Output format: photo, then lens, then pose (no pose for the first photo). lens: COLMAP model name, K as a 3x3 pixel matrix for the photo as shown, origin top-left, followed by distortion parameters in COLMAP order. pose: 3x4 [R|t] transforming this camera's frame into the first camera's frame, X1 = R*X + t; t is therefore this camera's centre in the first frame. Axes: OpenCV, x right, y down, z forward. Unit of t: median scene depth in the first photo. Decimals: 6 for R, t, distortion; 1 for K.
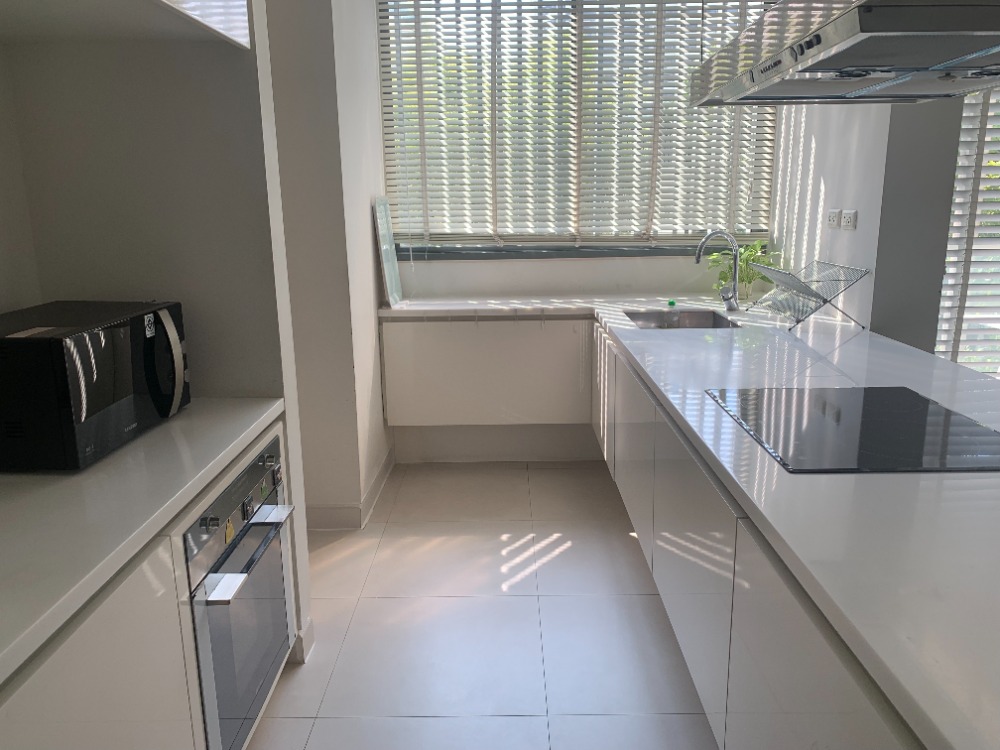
lens RADIAL K [[766.7, 0, 500.0], [0, 766.7, 375.0], [0, 0, 1]] dist [0.052441, -0.000309]
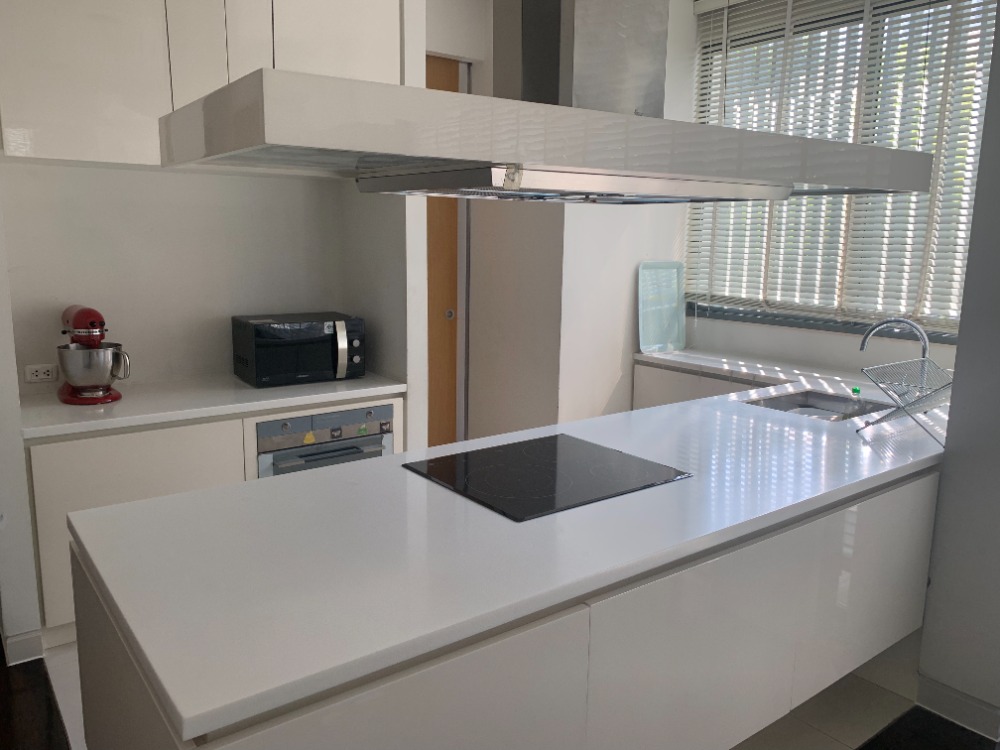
lens RADIAL K [[768.0, 0, 500.0], [0, 768.0, 375.0], [0, 0, 1]] dist [-0.001358, -0.000257]
pose [[0.603820, 0.165897, -0.779666, 0.608660], [-0.208928, 0.976846, 0.046047, -0.057842], [0.769253, 0.135090, 0.624500, 0.084756]]
